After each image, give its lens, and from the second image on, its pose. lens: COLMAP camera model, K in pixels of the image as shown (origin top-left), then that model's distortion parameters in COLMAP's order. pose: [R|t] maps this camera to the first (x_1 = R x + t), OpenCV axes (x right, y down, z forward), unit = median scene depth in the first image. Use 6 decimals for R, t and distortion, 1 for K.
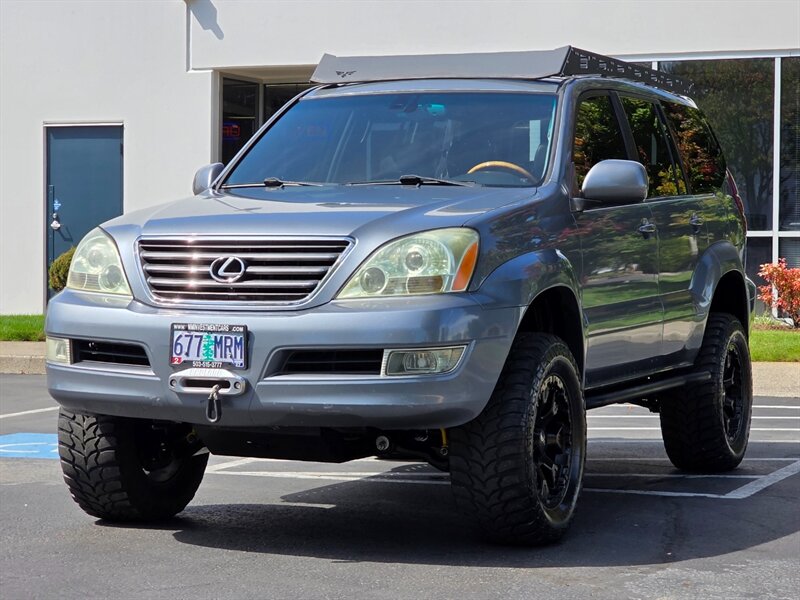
lens RADIAL K [[2016.4, 0, 399.9], [0, 2016.4, 298.1], [0, 0, 1]] dist [-0.190735, 0.000000]
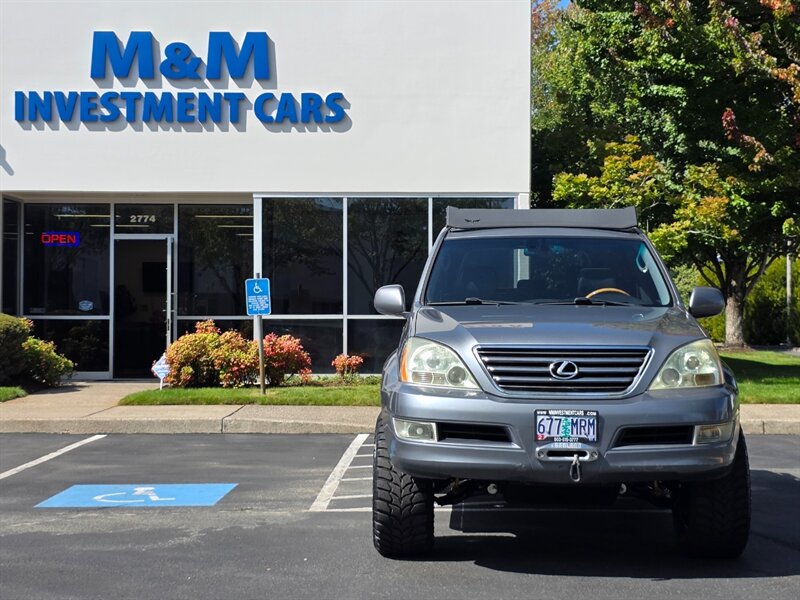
lens RADIAL K [[1404.6, 0, 408.6], [0, 1404.6, 296.8], [0, 0, 1]] dist [0.148562, 0.000000]
pose [[0.933588, 0.001136, 0.358346, -0.540224], [0.011949, 0.999340, -0.034298, -0.033002], [-0.358148, 0.036302, 0.932959, 0.129647]]
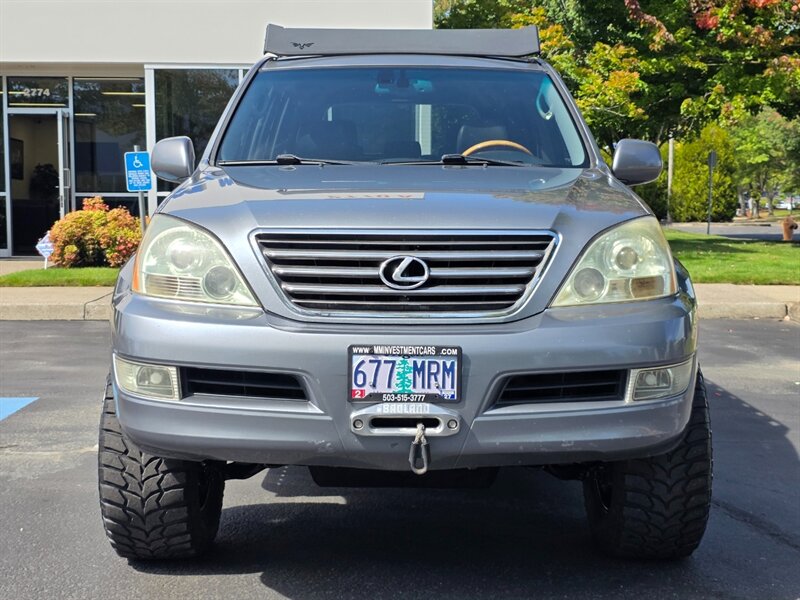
lens RADIAL K [[1161.7, 0, 395.1], [0, 1161.7, 305.7], [0, 0, 1]] dist [0.088335, 0.000000]
pose [[0.919842, -0.039904, 0.390254, -0.269940], [0.012504, 0.997290, 0.072500, -0.034634], [-0.392089, -0.061809, 0.917848, 0.588033]]
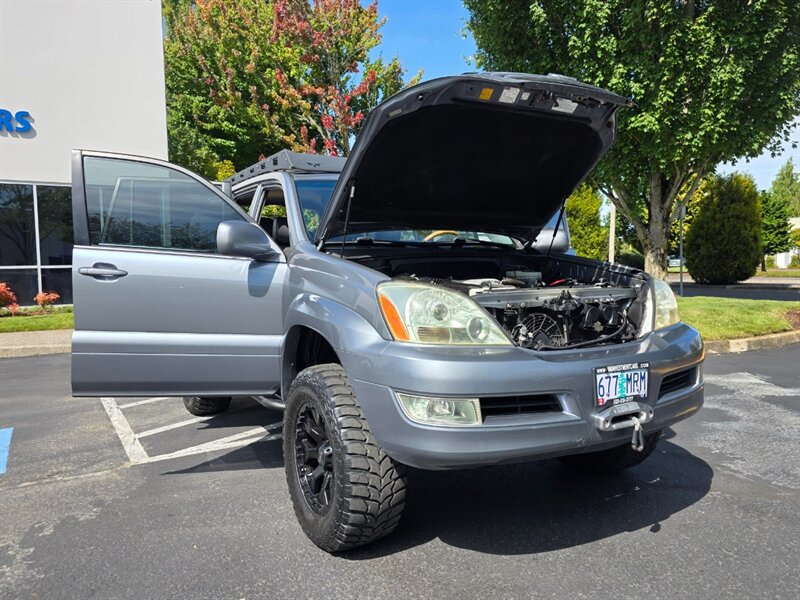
lens RADIAL K [[591.9, 0, 402.7], [0, 591.9, 292.3], [0, 0, 1]] dist [0.044159, -0.027679]
pose [[0.595966, -0.055049, 0.801121, -0.429659], [0.038642, 0.998458, 0.039862, -0.045054], [-0.802079, 0.007201, 0.597174, 0.892494]]
